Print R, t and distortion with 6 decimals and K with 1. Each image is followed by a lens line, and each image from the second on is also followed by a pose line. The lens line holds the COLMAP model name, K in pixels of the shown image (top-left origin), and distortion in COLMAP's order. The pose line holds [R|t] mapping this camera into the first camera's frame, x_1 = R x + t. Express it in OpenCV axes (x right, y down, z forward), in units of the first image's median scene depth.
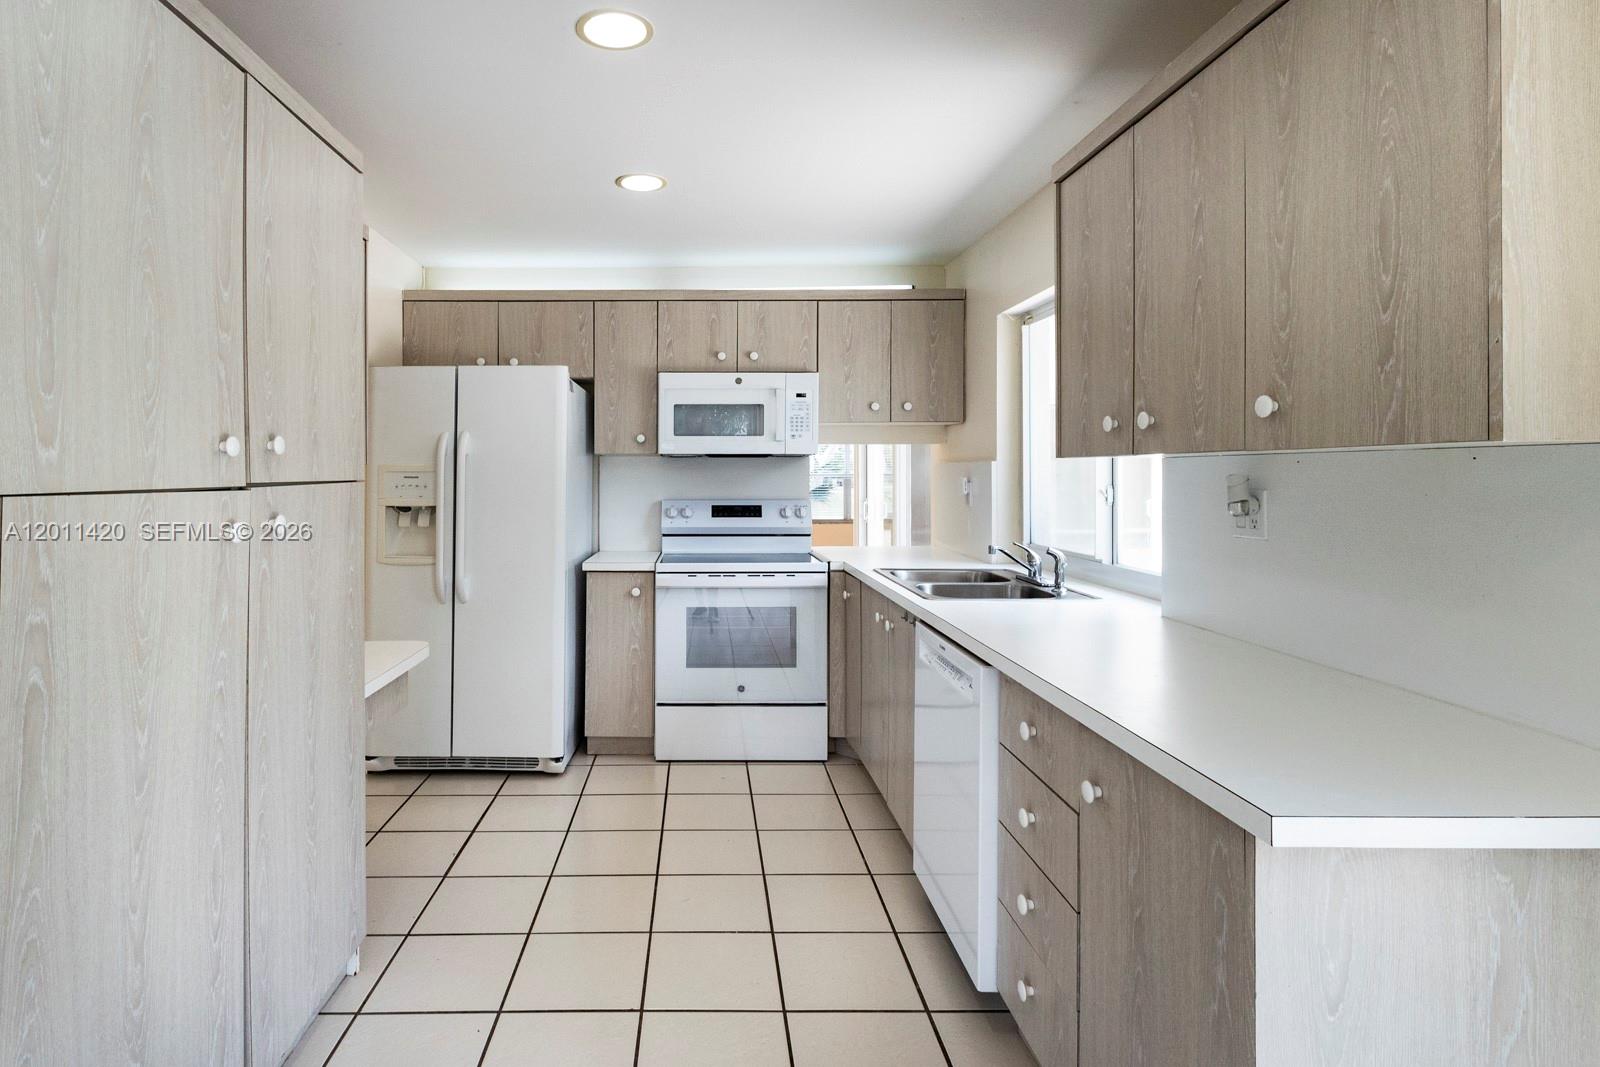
lens RADIAL K [[815.3, 0, 800.0], [0, 815.3, 480.9], [0, 0, 1]] dist [-0.000561, 0.000328]
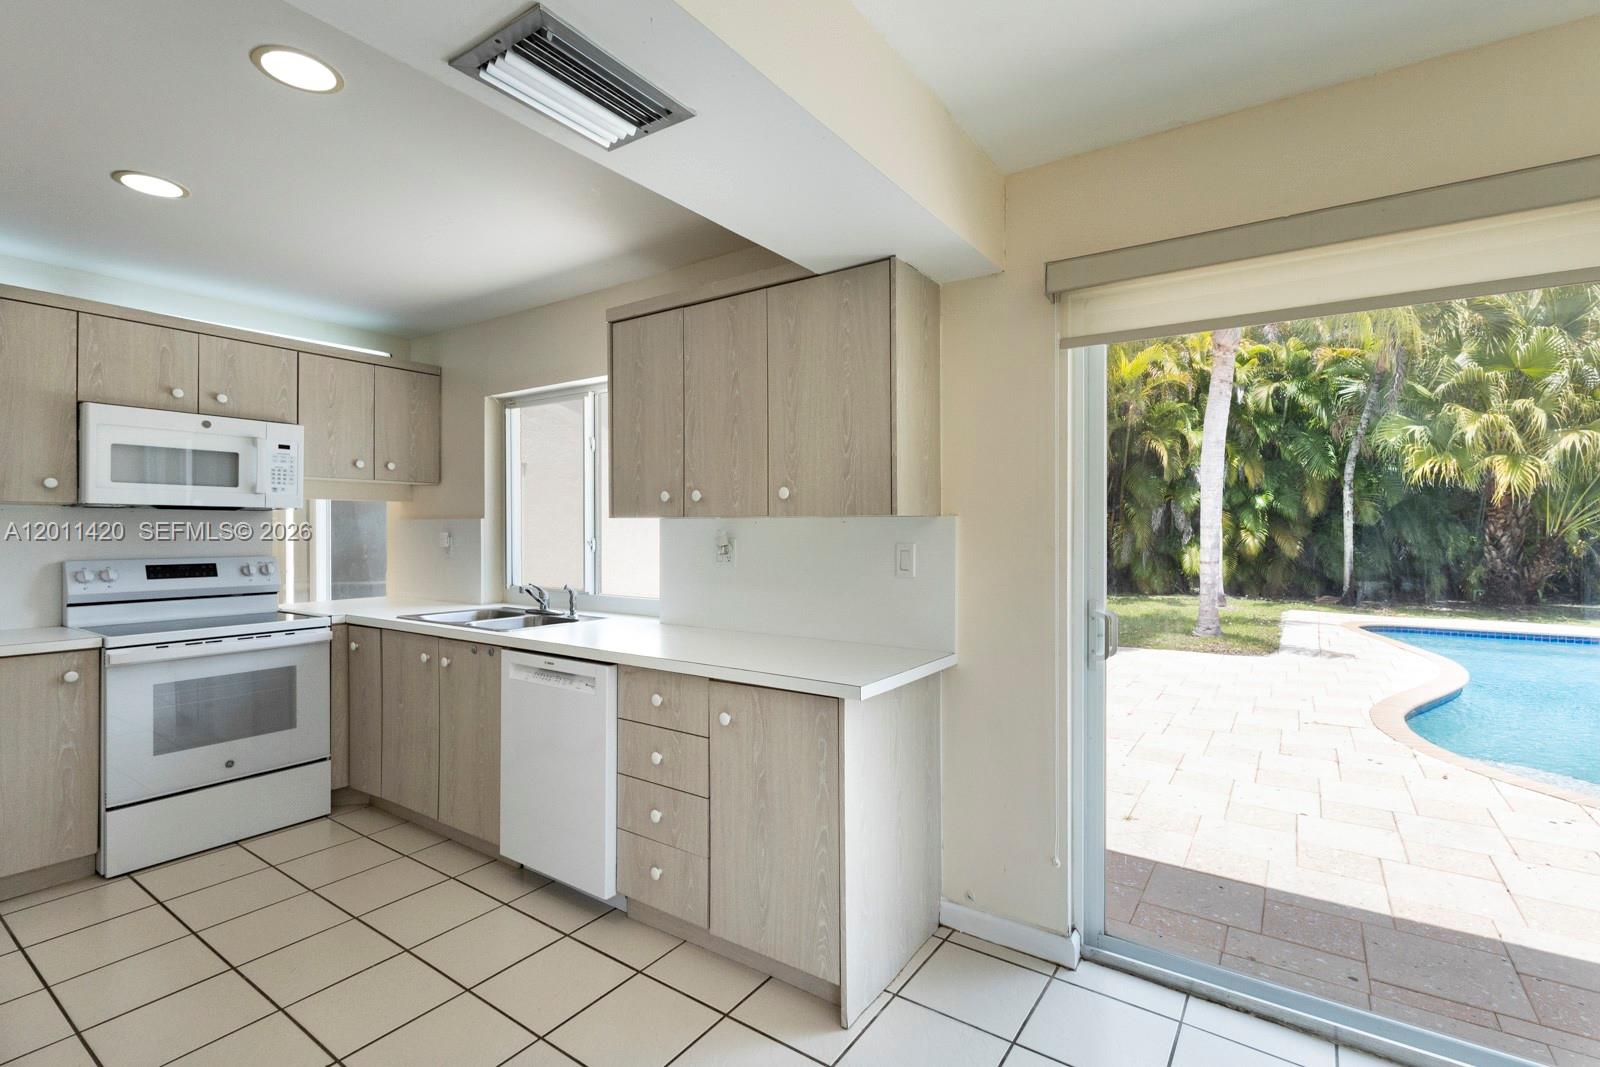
lens RADIAL K [[734.2, 0, 800.0], [0, 734.2, 533.5], [0, 0, 1]] dist [0.001515, 0.000326]
pose [[0.568012, -0.001944, 0.823018, -0.382846], [0.005565, 0.999983, -0.001479, 0.001897], [-0.823001, 0.005421, 0.568013, 0.006741]]
